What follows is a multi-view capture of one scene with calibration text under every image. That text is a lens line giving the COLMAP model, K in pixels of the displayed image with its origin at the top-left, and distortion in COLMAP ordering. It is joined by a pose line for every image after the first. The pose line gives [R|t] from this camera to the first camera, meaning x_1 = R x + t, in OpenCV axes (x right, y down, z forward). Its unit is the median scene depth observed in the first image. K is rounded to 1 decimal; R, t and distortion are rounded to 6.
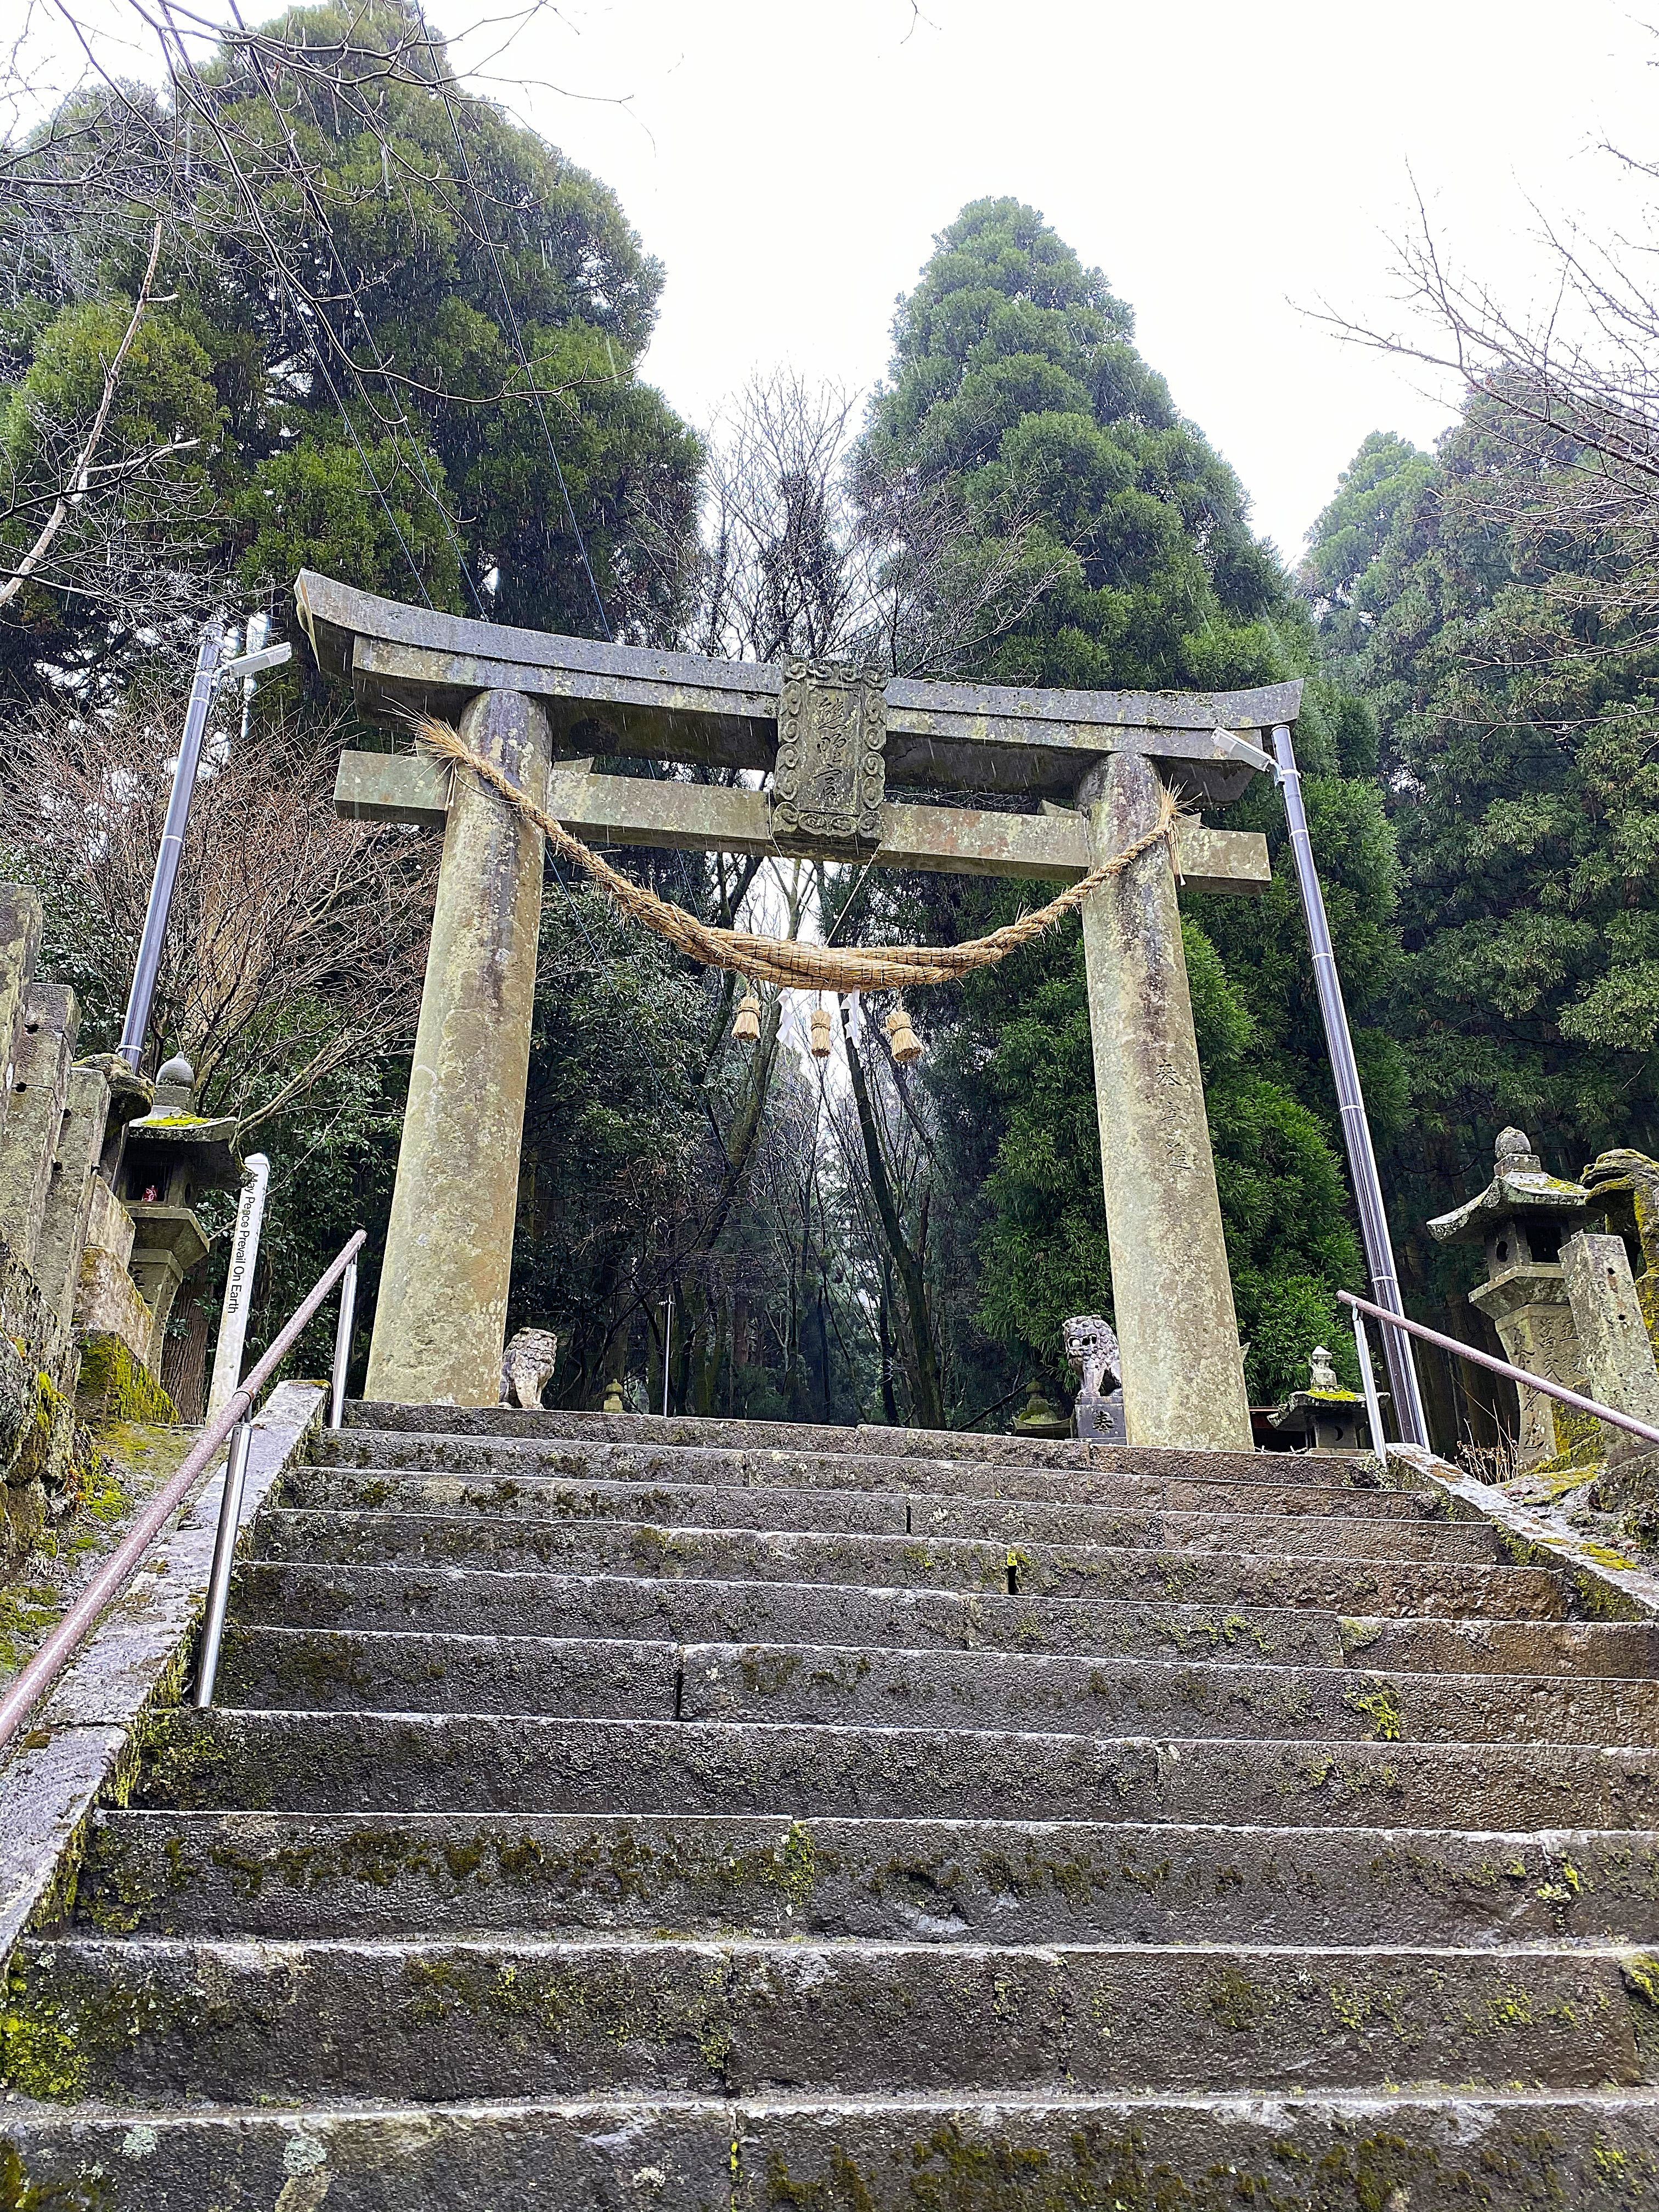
lens RADIAL K [[1545.0, 0, 829.5], [0, 1545.0, 1106.0], [0, 0, 1]] dist [0.235302, 0.000009]
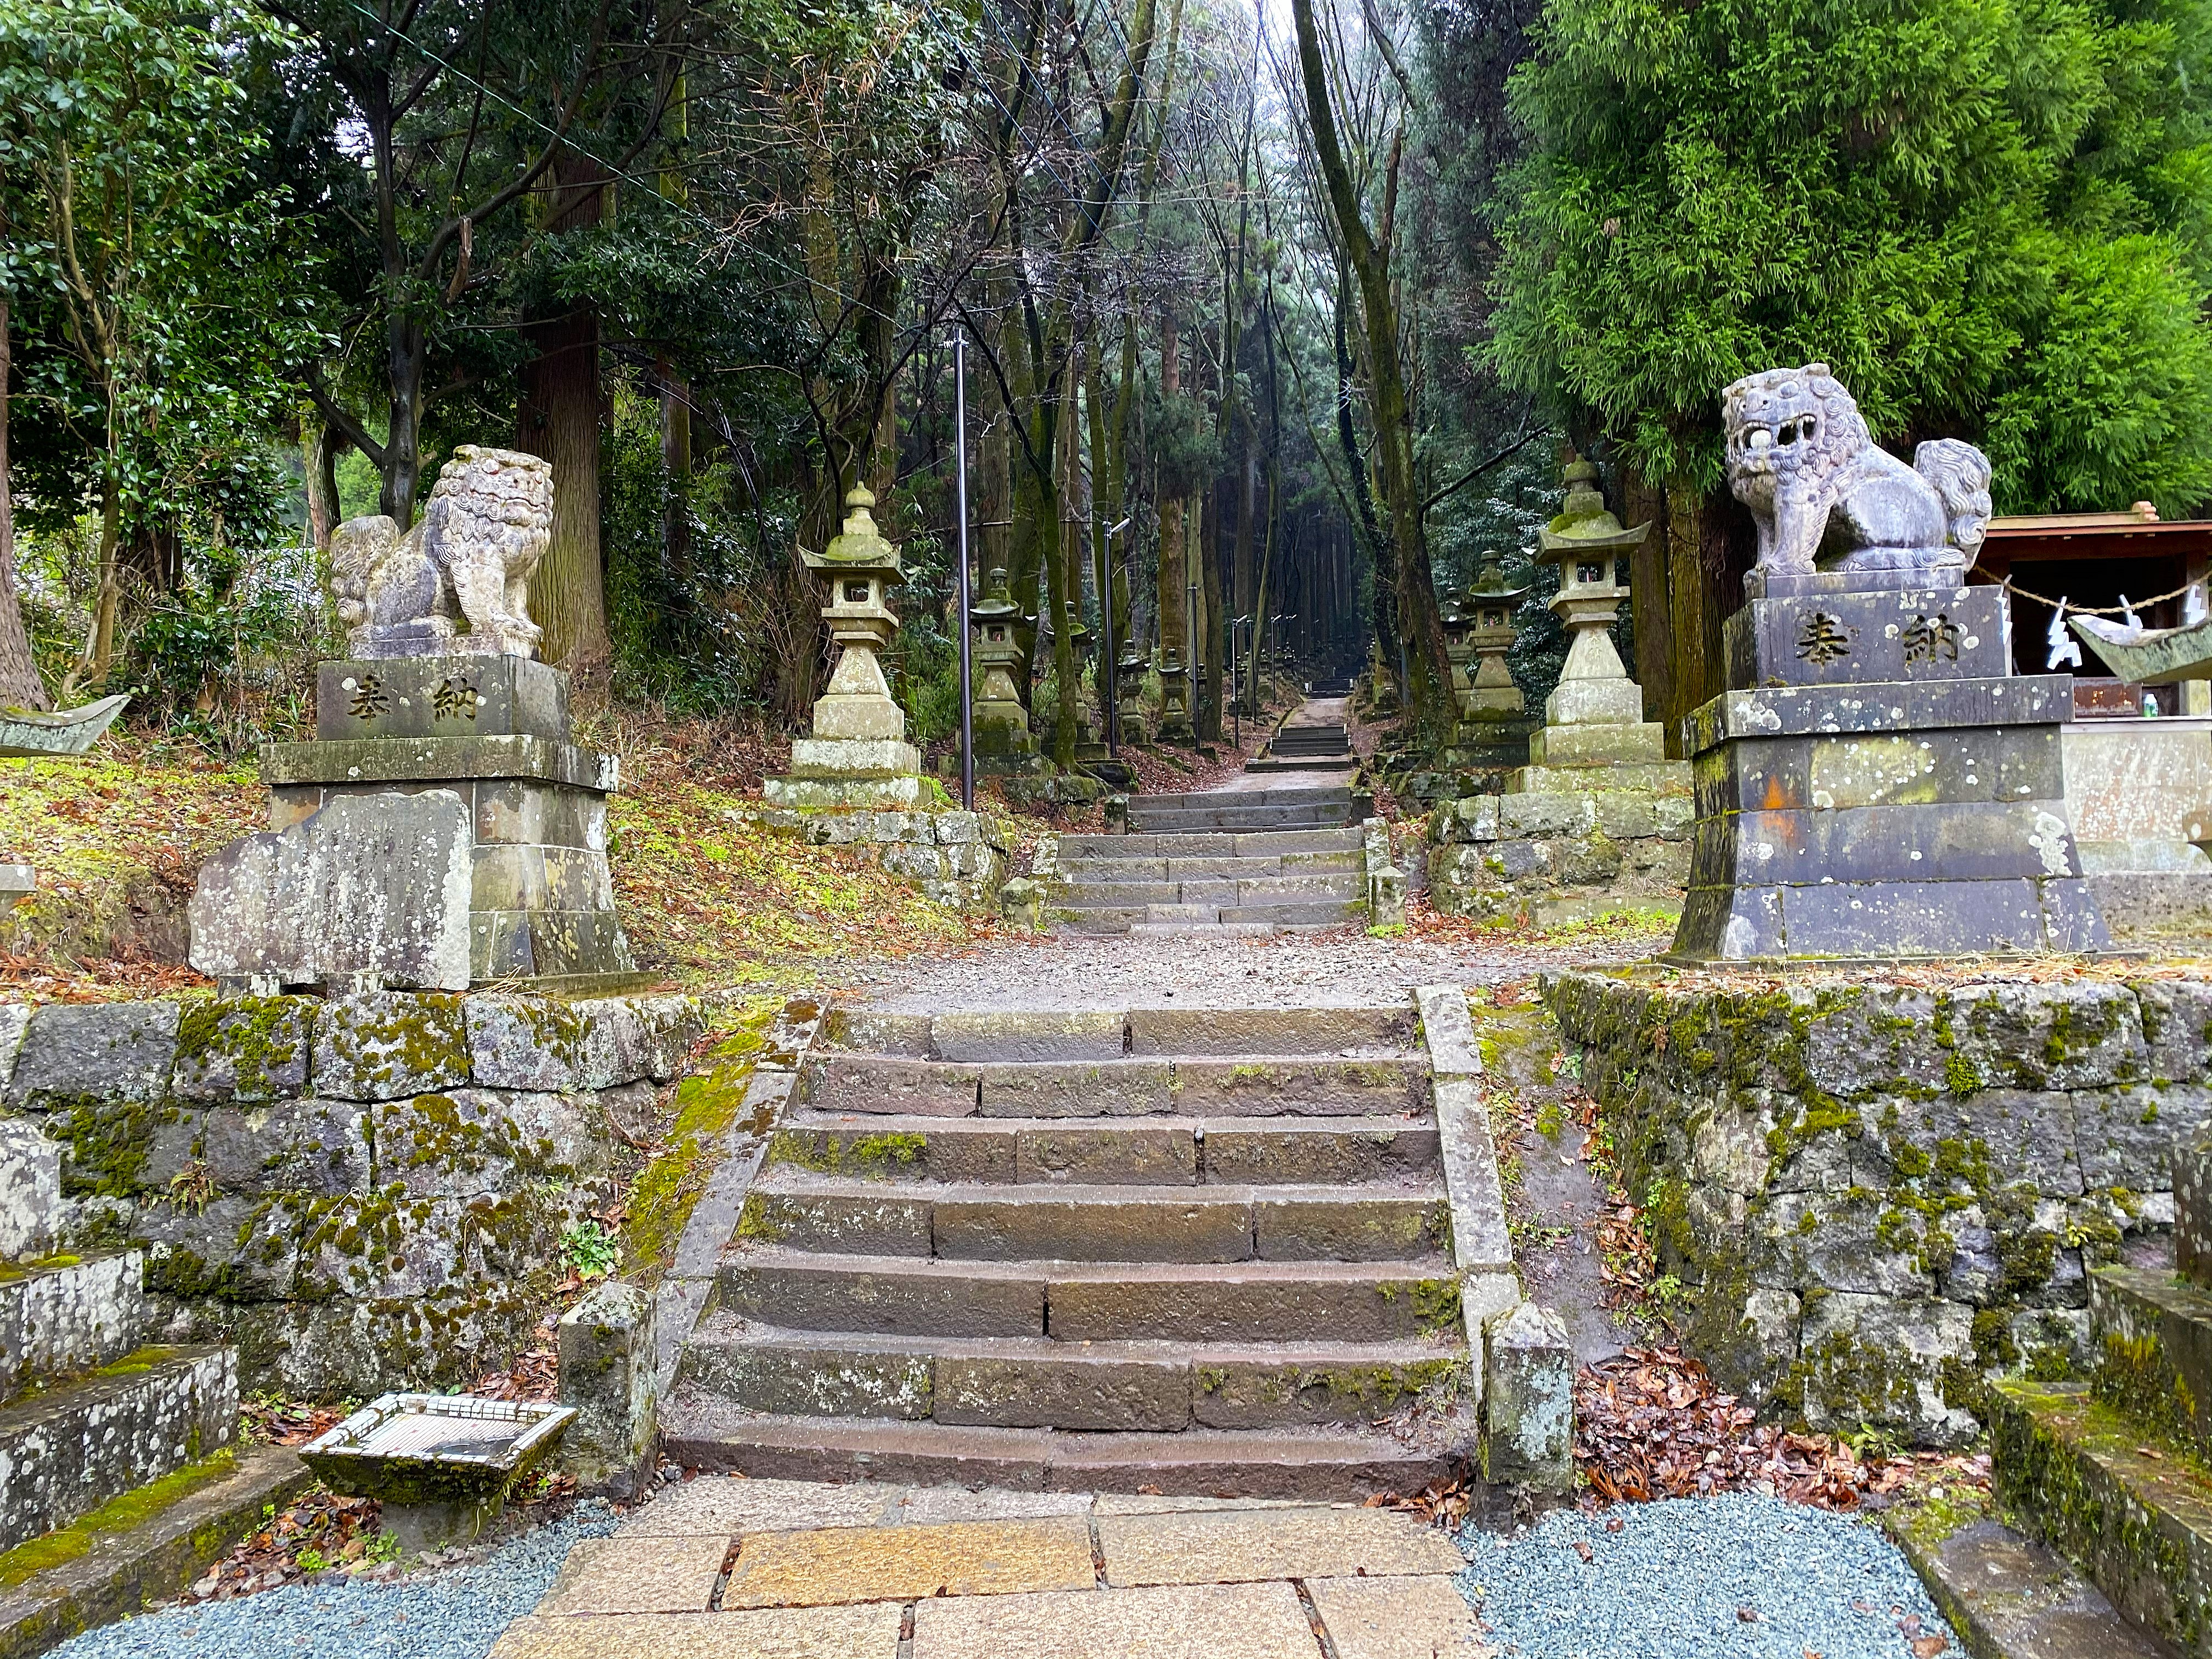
lens RADIAL K [[1594.7, 0, 1106.0], [0, 1594.7, 829.5], [0, 0, 1]] dist [-0.002480, 0.002289]
pose [[0.993259, -0.007440, -0.115674, 0.014589], [0.056253, 0.903483, 0.424917, 0.023271], [0.101348, -0.428560, 0.897811, 0.226543]]
